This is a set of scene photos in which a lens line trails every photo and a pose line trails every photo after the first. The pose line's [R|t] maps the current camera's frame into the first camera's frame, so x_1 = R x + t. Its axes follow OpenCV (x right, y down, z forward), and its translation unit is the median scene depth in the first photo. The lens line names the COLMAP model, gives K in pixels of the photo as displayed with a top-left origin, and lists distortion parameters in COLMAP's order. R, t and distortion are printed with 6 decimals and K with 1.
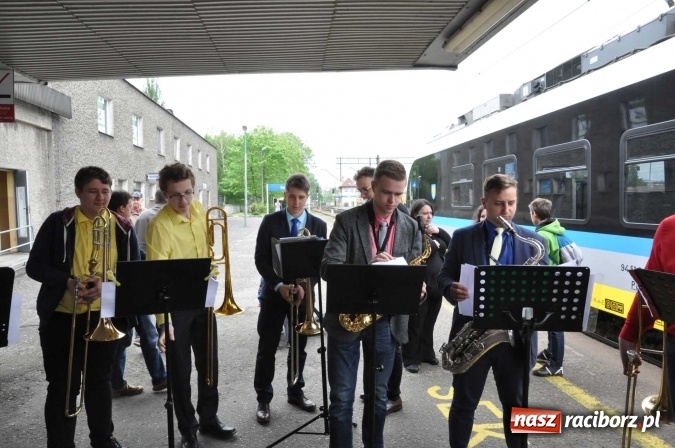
lens RADIAL K [[451.1, 0, 344.2], [0, 451.1, 223.2], [0, 0, 1]] dist [-0.057962, 0.007883]
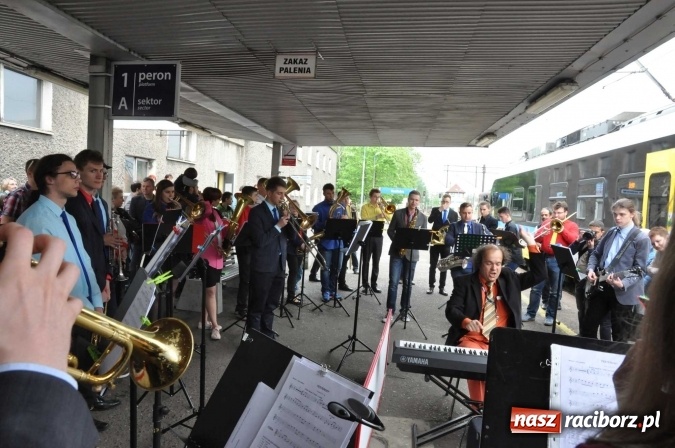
lens RADIAL K [[460.3, 0, 326.0], [0, 460.3, 229.0], [0, 0, 1]] dist [-0.084487, 0.035724]
pose [[0.960679, 0.086338, -0.263898, 0.052404], [-0.083348, 0.996266, 0.022527, 0.014459], [0.264858, 0.000355, 0.964287, -0.461169]]
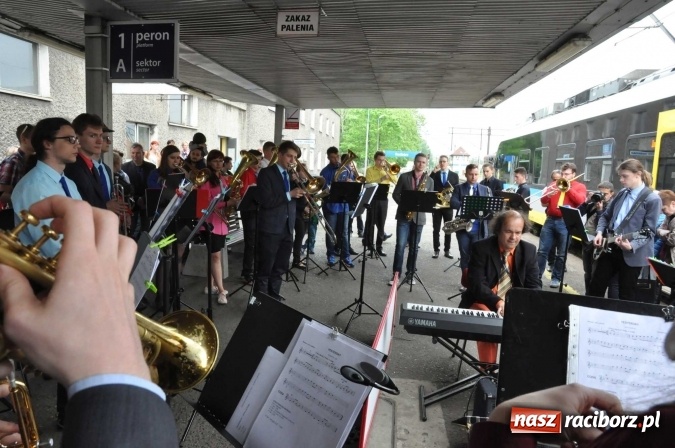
lens RADIAL K [[460.3, 0, 326.2], [0, 460.3, 227.6], [0, 0, 1]] dist [-0.084487, 0.035724]
pose [[0.959494, 0.094922, -0.265257, 0.049639], [-0.071599, 0.992776, 0.096275, 0.016406], [0.272479, -0.073383, 0.959359, -0.456037]]
